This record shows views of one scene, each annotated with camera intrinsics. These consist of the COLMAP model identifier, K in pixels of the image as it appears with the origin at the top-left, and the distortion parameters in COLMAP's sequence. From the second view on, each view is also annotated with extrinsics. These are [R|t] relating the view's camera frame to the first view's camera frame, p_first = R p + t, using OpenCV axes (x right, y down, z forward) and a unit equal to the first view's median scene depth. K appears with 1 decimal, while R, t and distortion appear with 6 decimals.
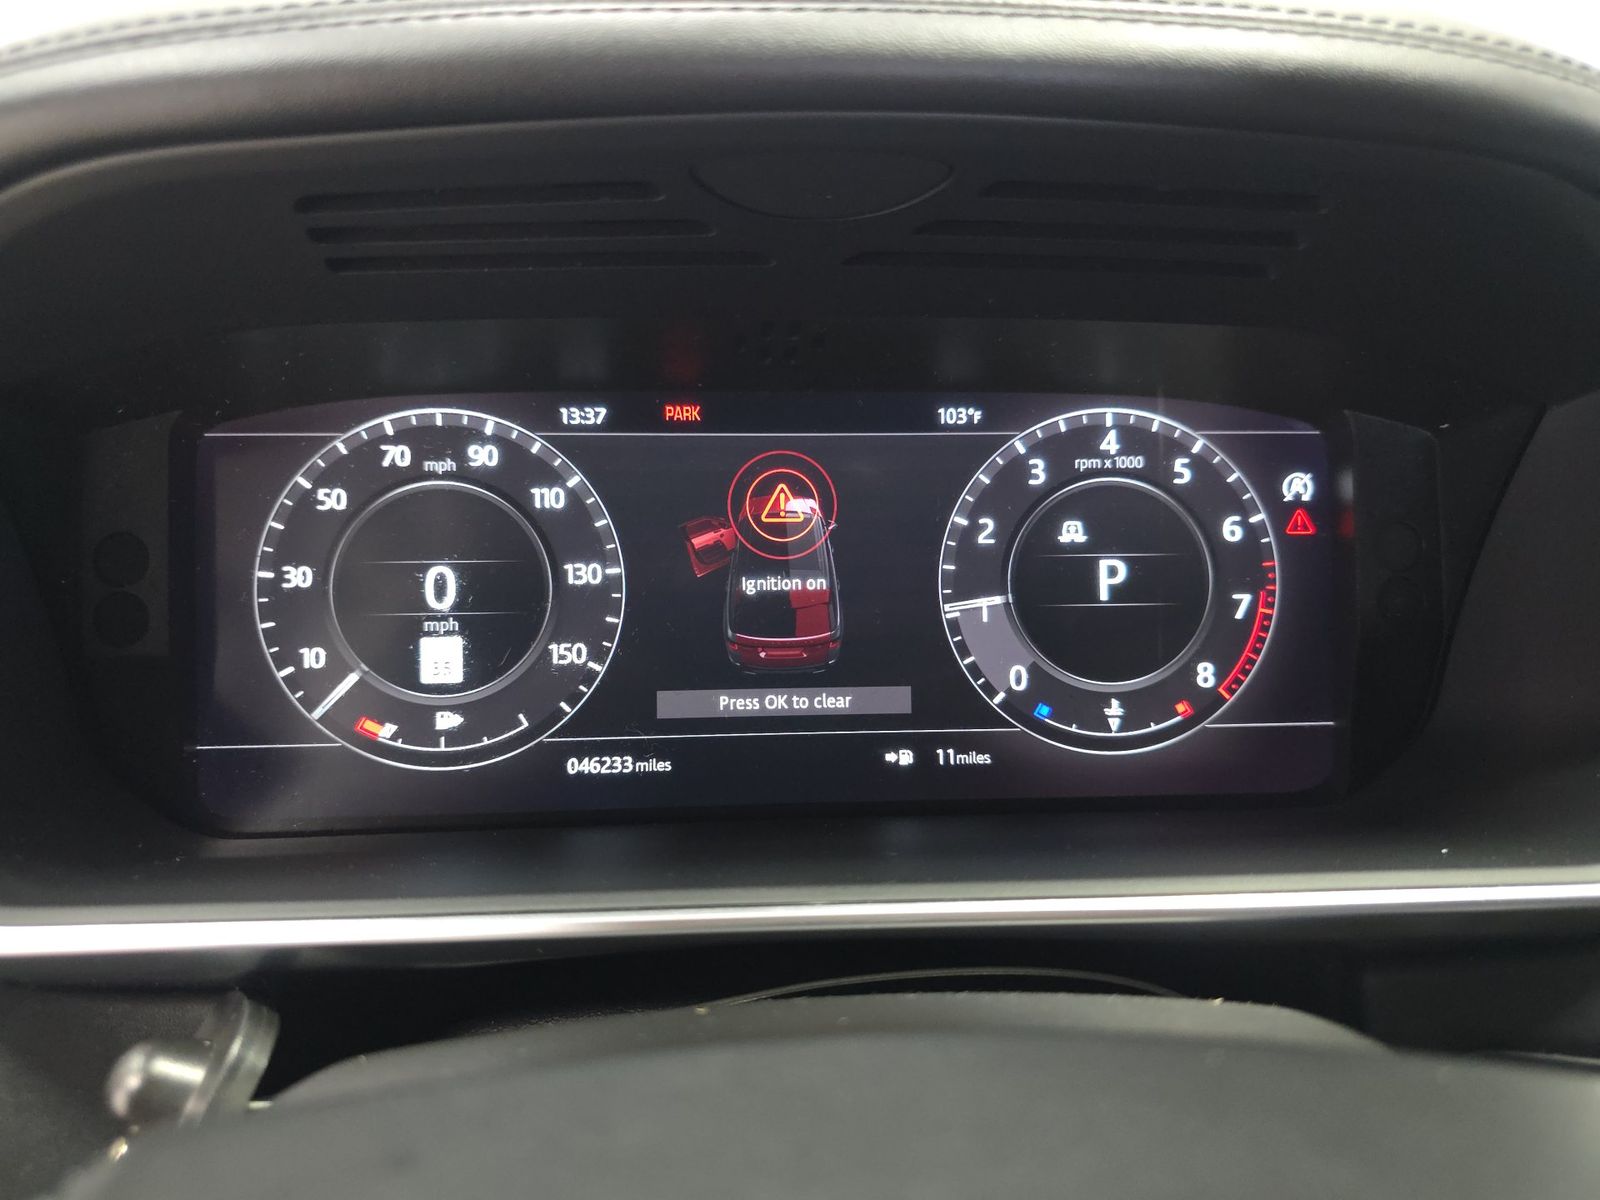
lens RADIAL K [[1092.7, 0, 807.9], [0, 1092.7, 606.6], [0, 0, 1]] dist [0.029866, -0.020707]
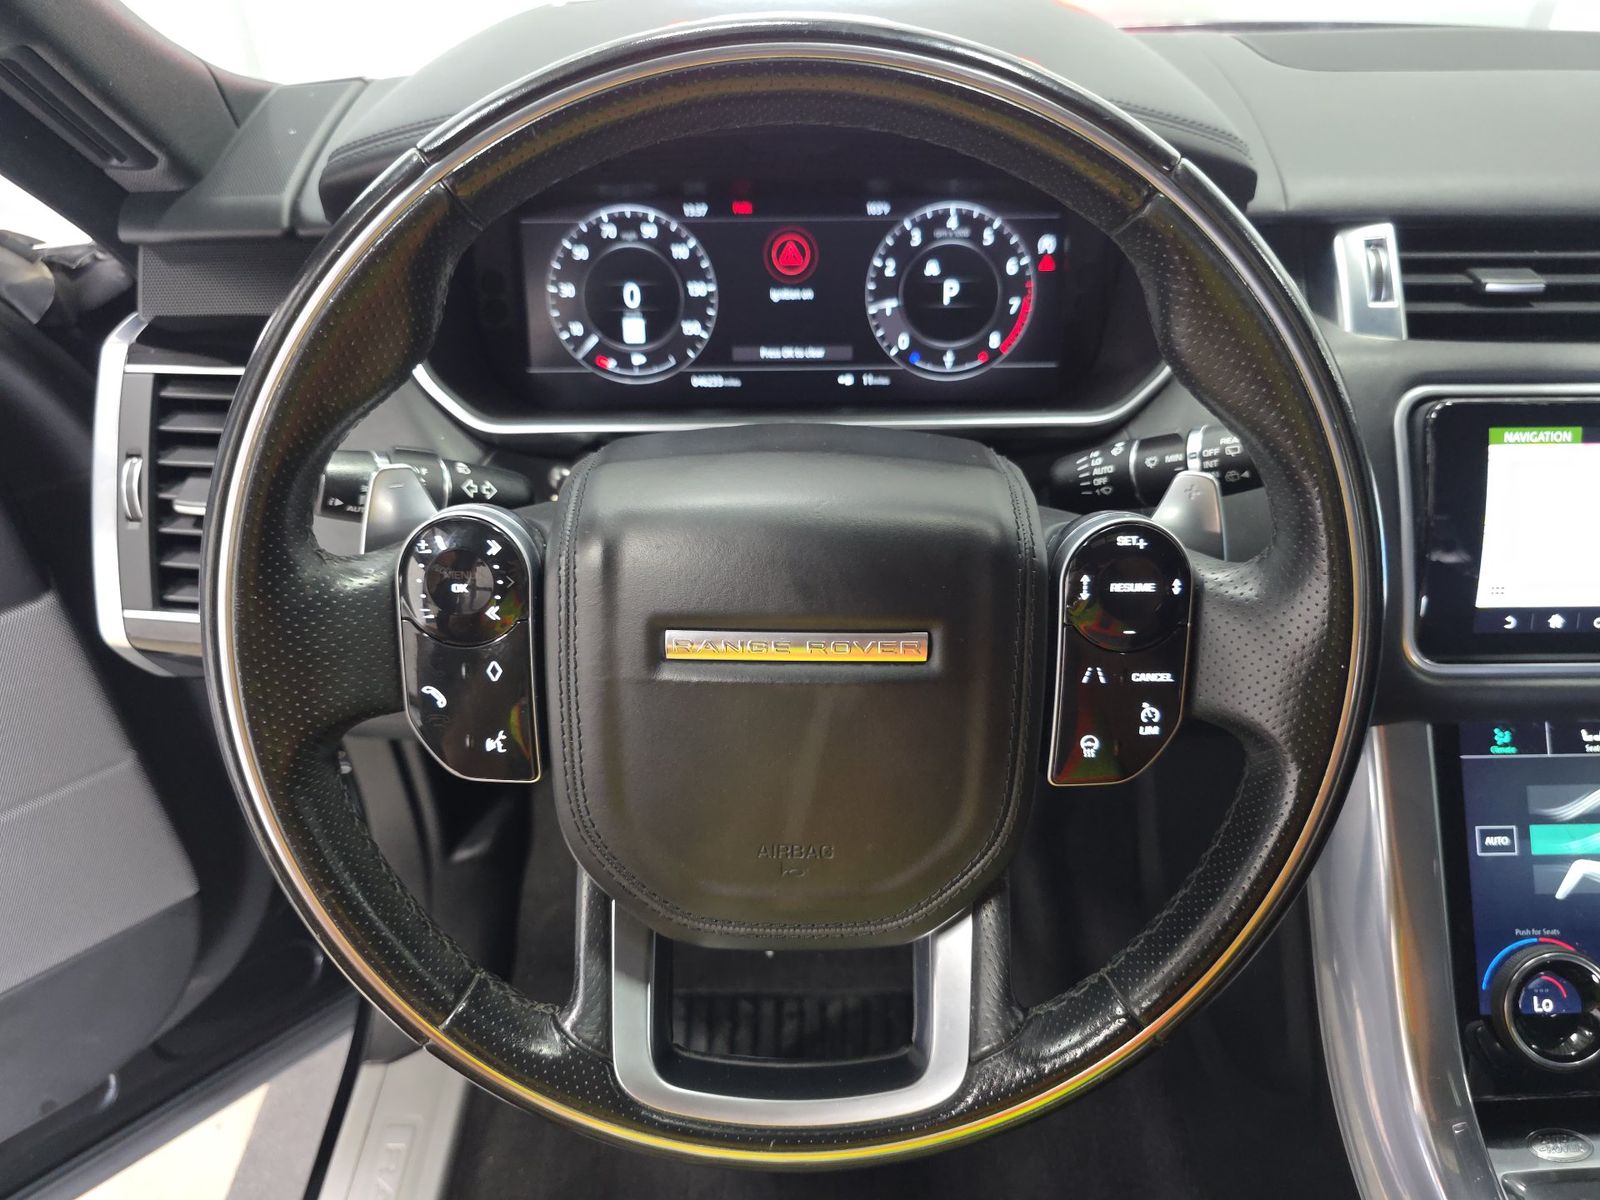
lens RADIAL K [[1092.7, 0, 805.6], [0, 1092.7, 606.1], [0, 0, 1]] dist [0.029866, -0.020707]
pose [[0.998782, 0.016242, -0.046589, 0.110680], [-0.003328, 0.964290, 0.264829, -0.001103], [0.049227, -0.264352, 0.963169, -1.165855]]
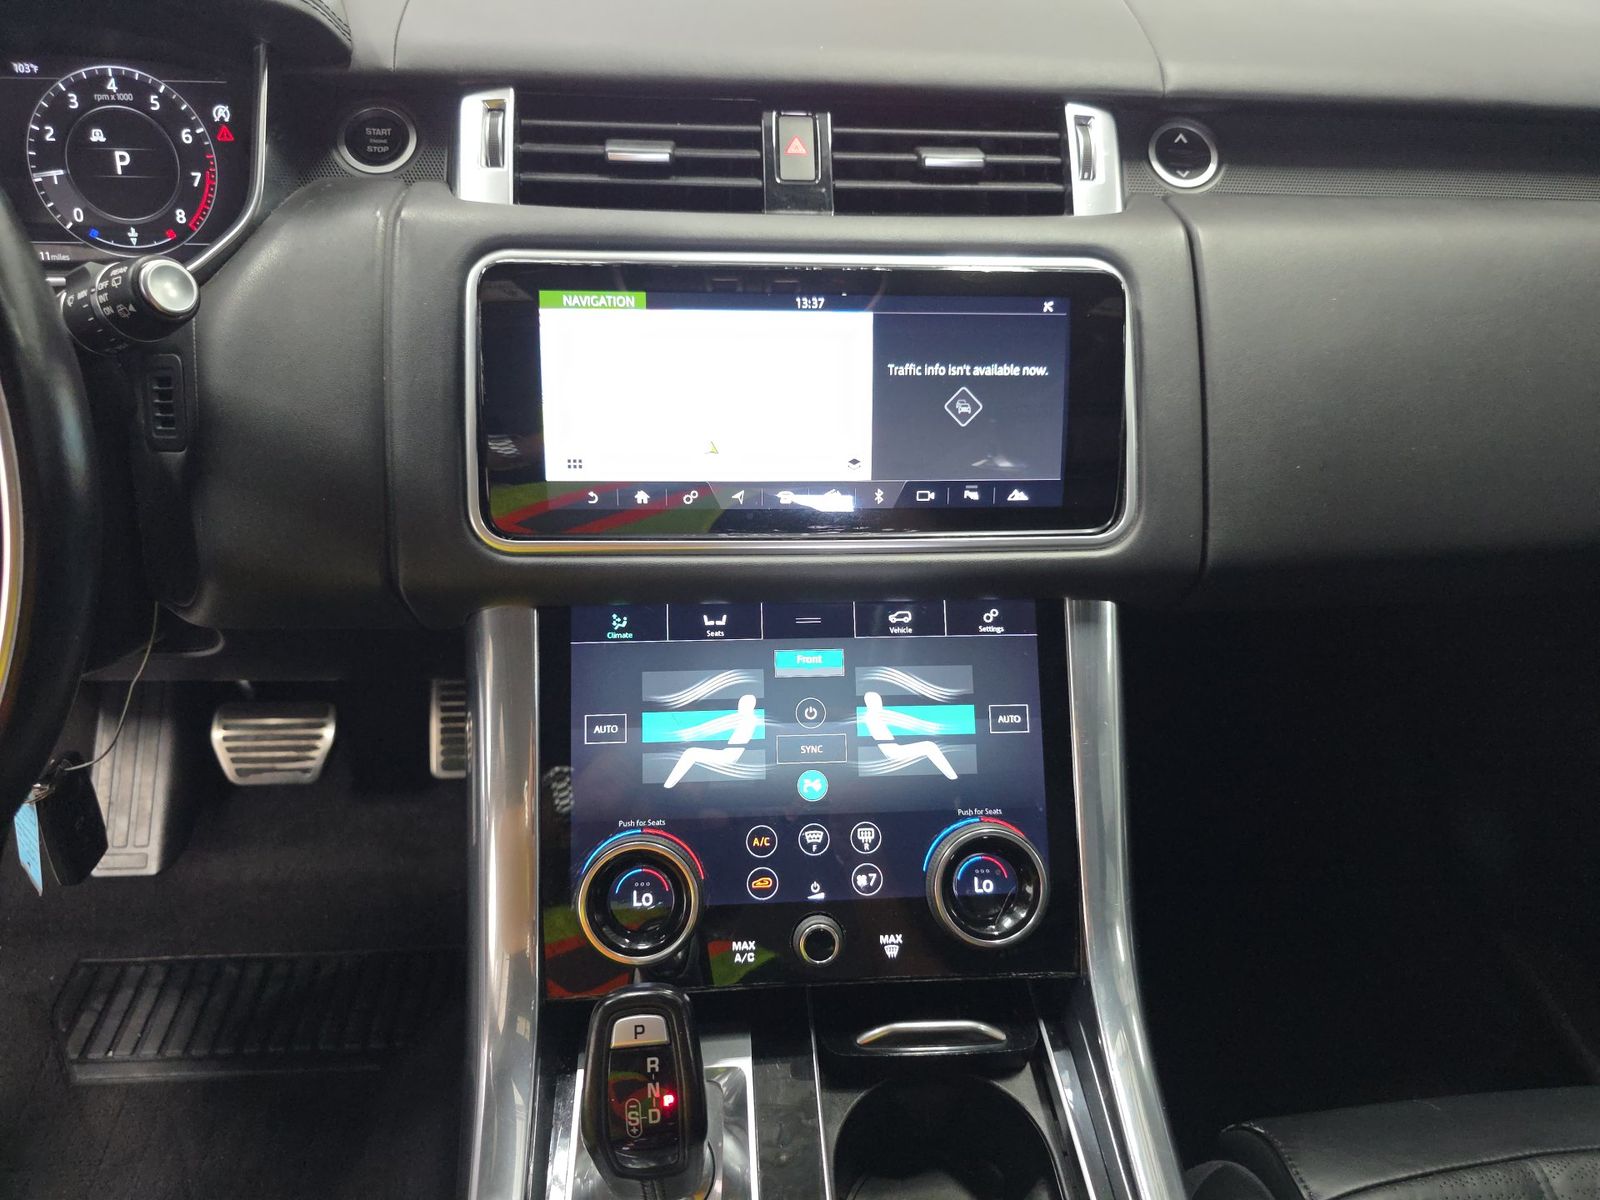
lens RADIAL K [[1092.7, 0, 798.9], [0, 1092.7, 598.1], [0, 0, 1]] dist [0.029866, -0.020707]
pose [[0.999860, 0.014378, 0.008502, 1.470585], [-0.016058, 0.967548, 0.252178, 0.209405], [-0.004601, -0.252280, 0.967643, -1.084281]]
